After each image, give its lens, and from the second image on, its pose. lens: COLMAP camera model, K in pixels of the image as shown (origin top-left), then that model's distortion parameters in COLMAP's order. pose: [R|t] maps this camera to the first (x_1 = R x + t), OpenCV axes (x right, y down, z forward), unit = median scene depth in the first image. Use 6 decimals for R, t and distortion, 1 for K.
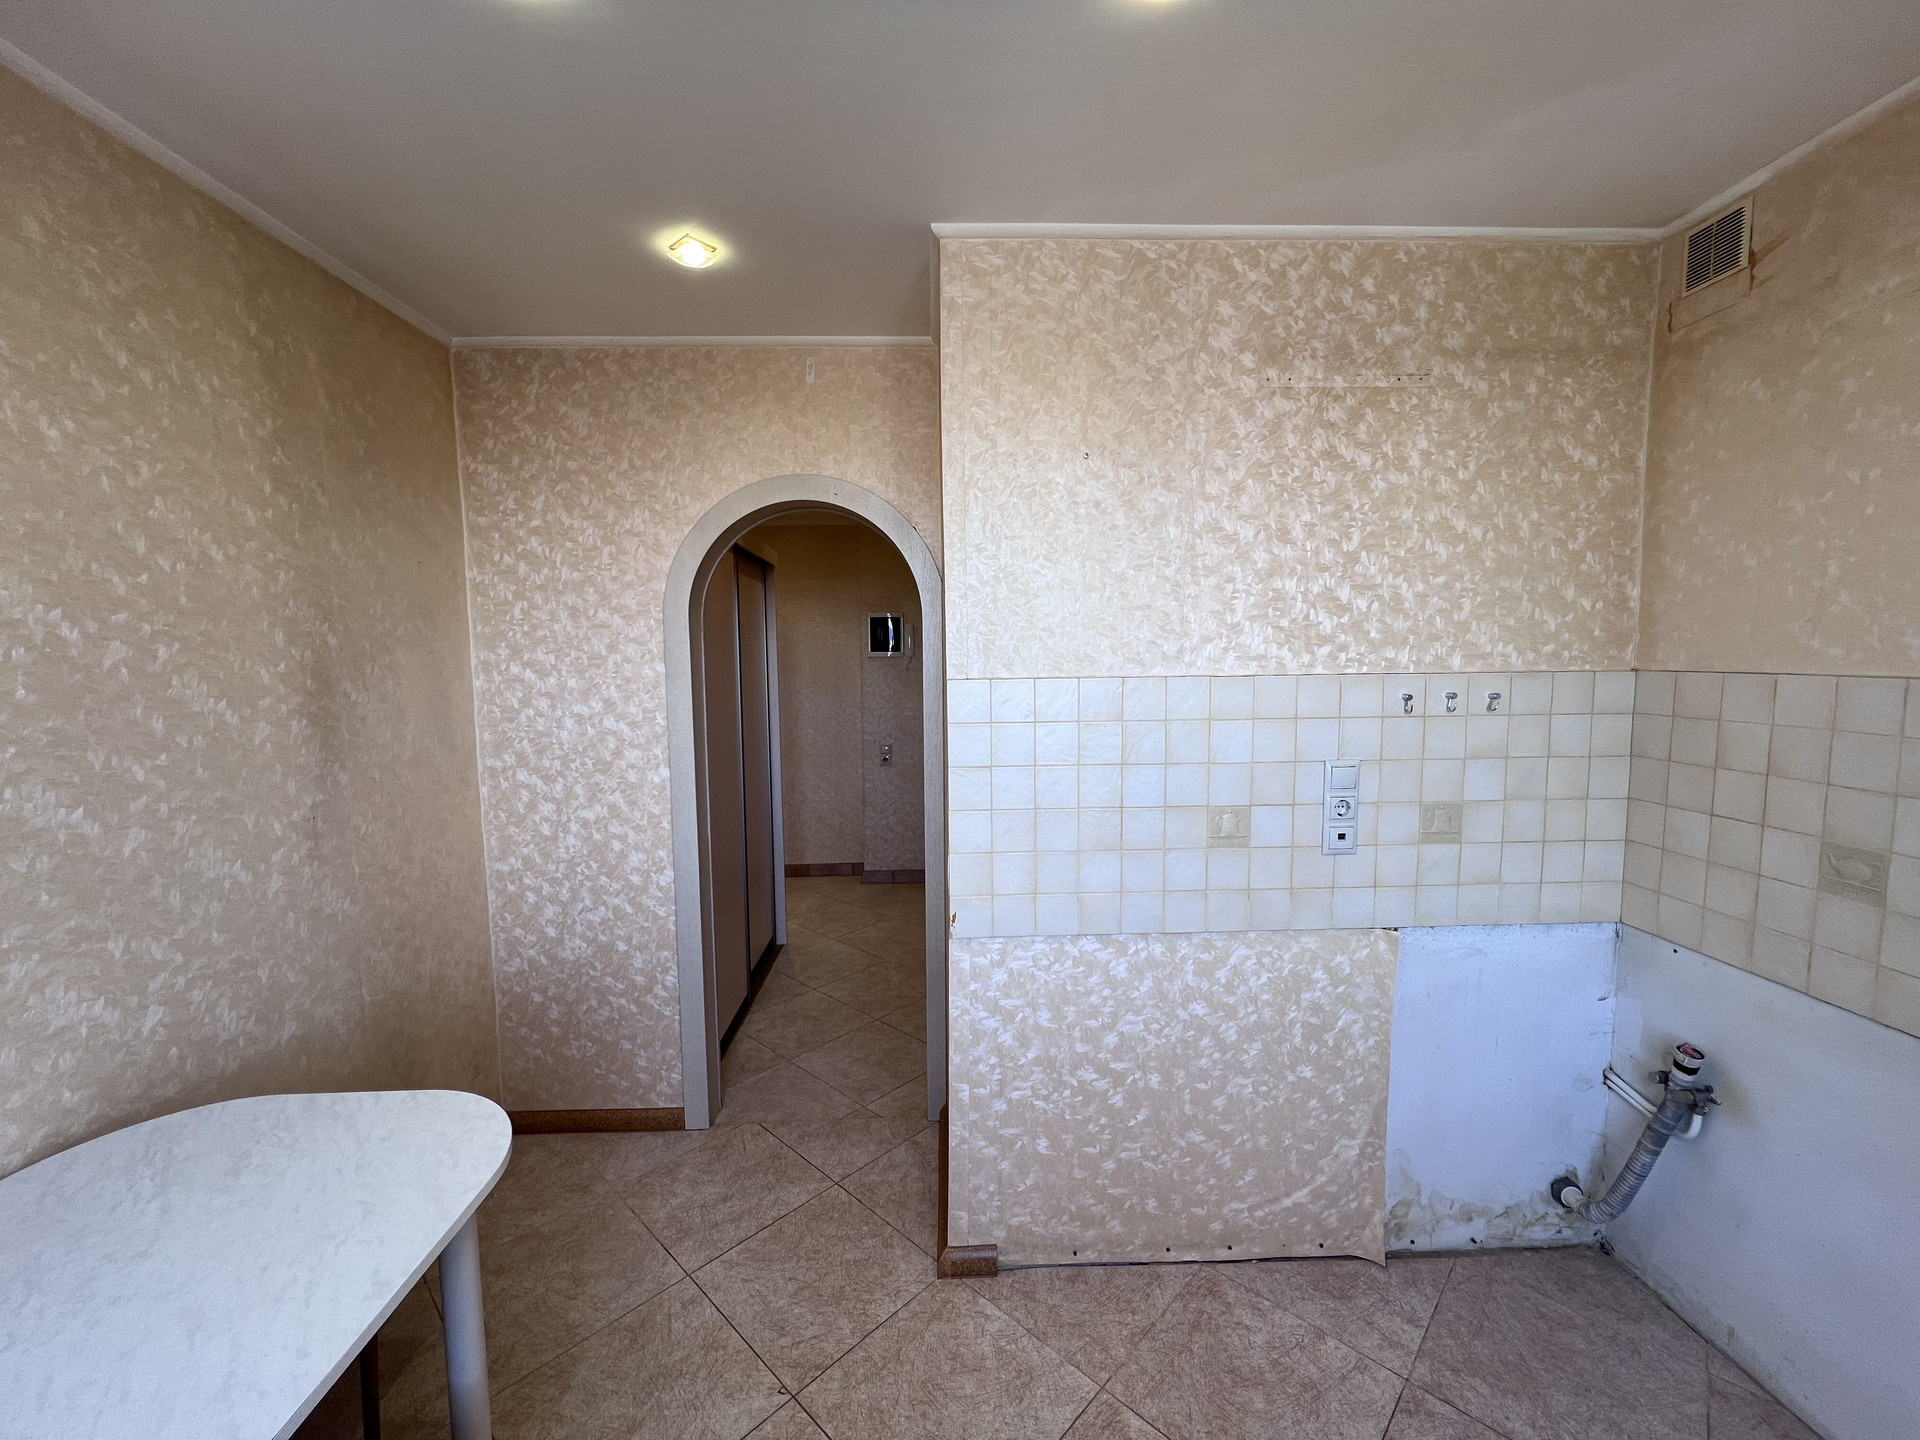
lens RADIAL K [[761.8, 0, 960.0], [0, 761.8, 720.0], [0, 0, 1]] dist [-0.000029, 0.000198]
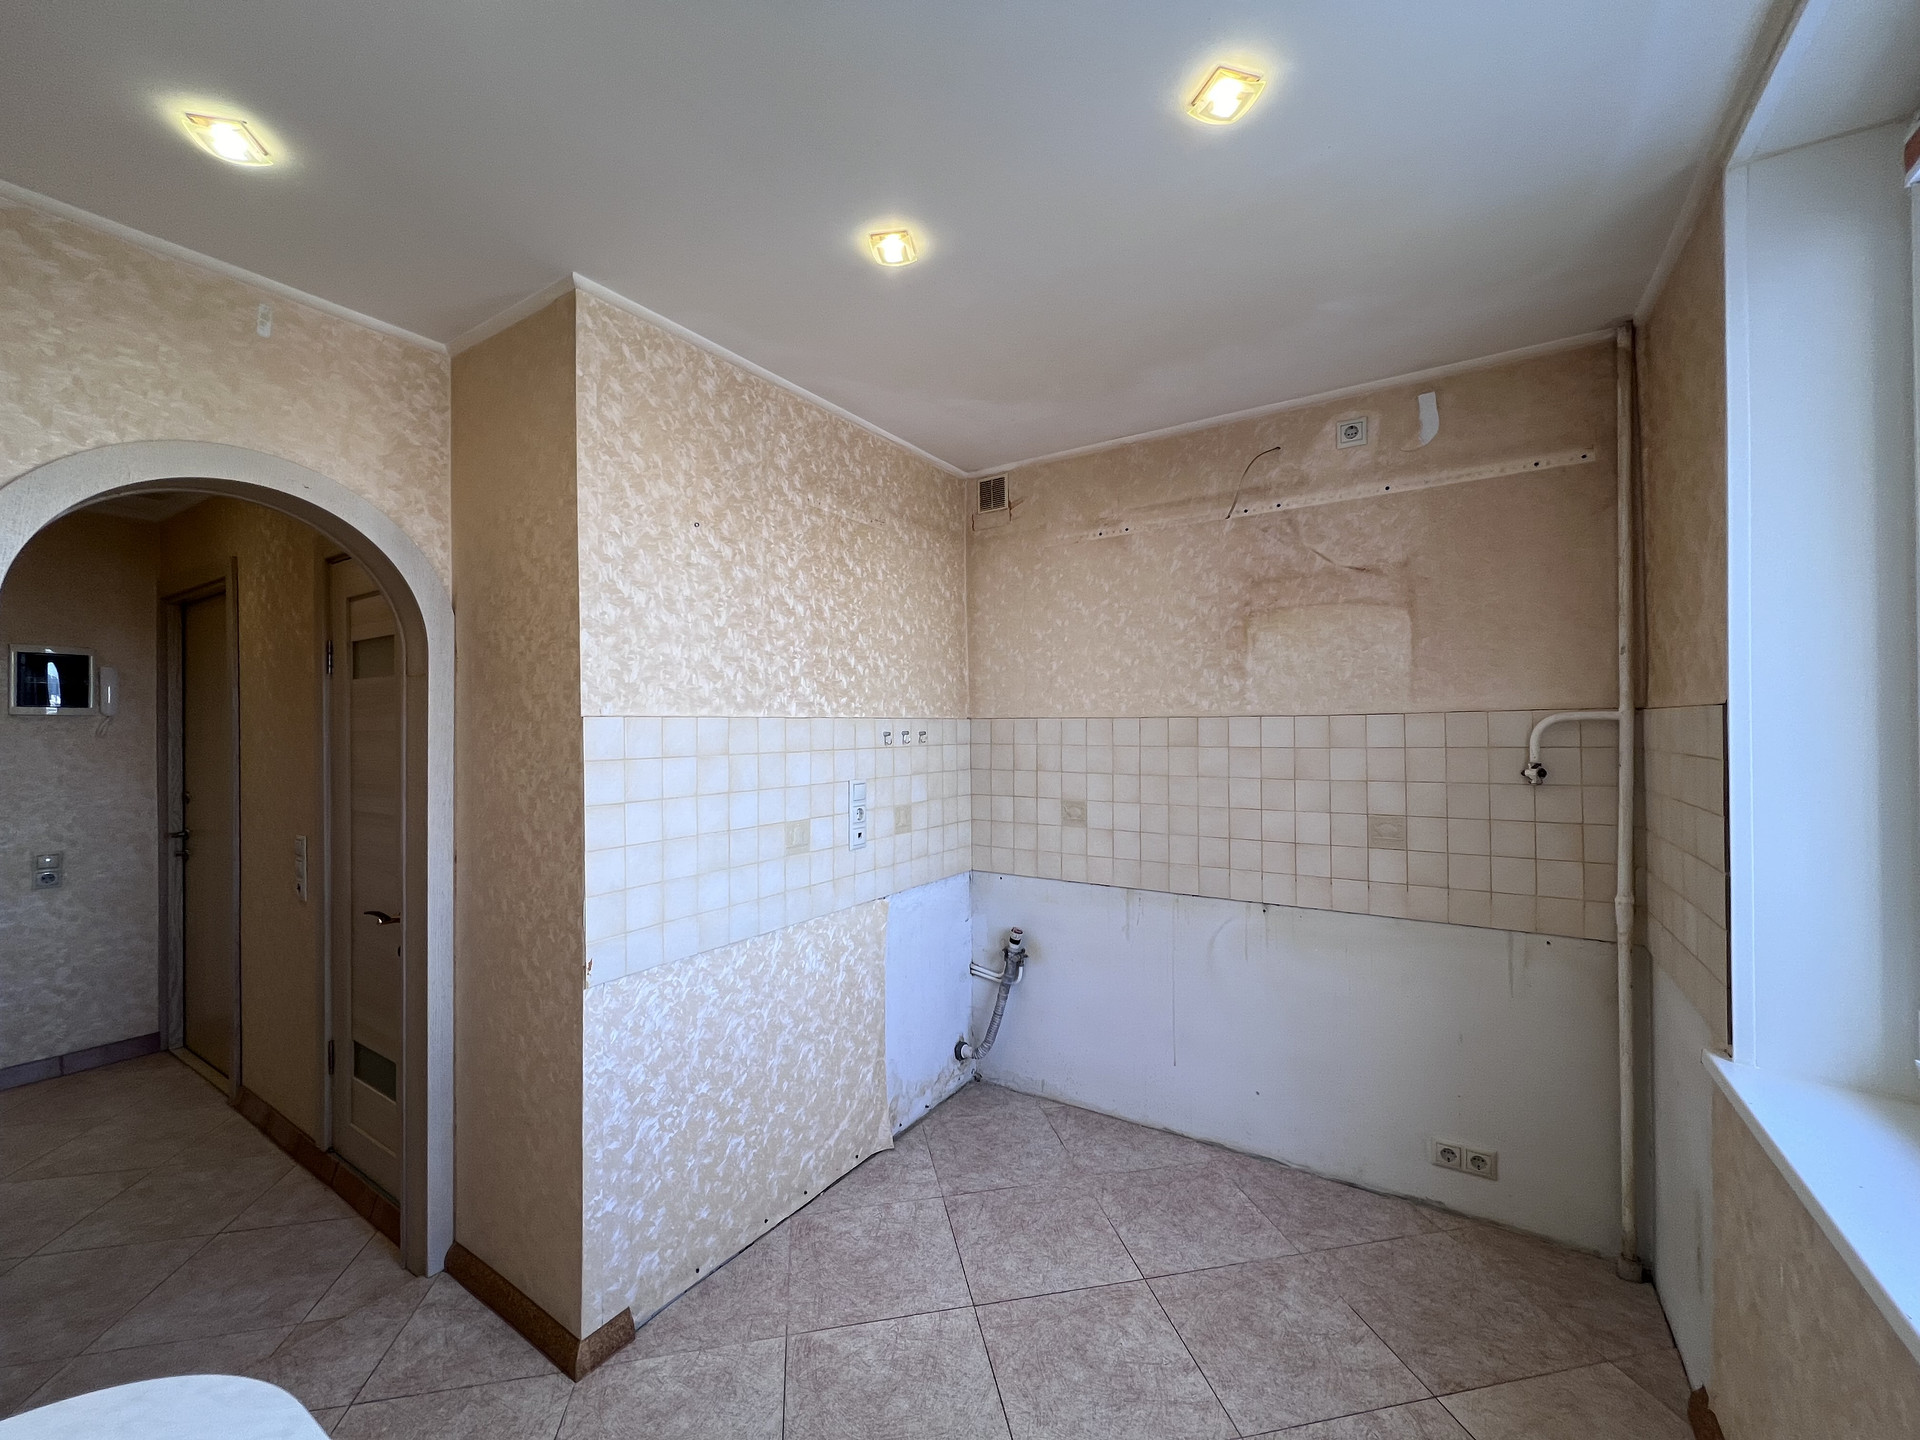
lens RADIAL K [[761.8, 0, 960.0], [0, 761.8, 720.0], [0, 0, 1]] dist [-0.000029, 0.000198]
pose [[0.574089, 0.013558, 0.818680, -0.532661], [0.071372, 0.995228, -0.066530, 0.050413], [-0.815676, 0.096625, 0.570383, 0.046099]]
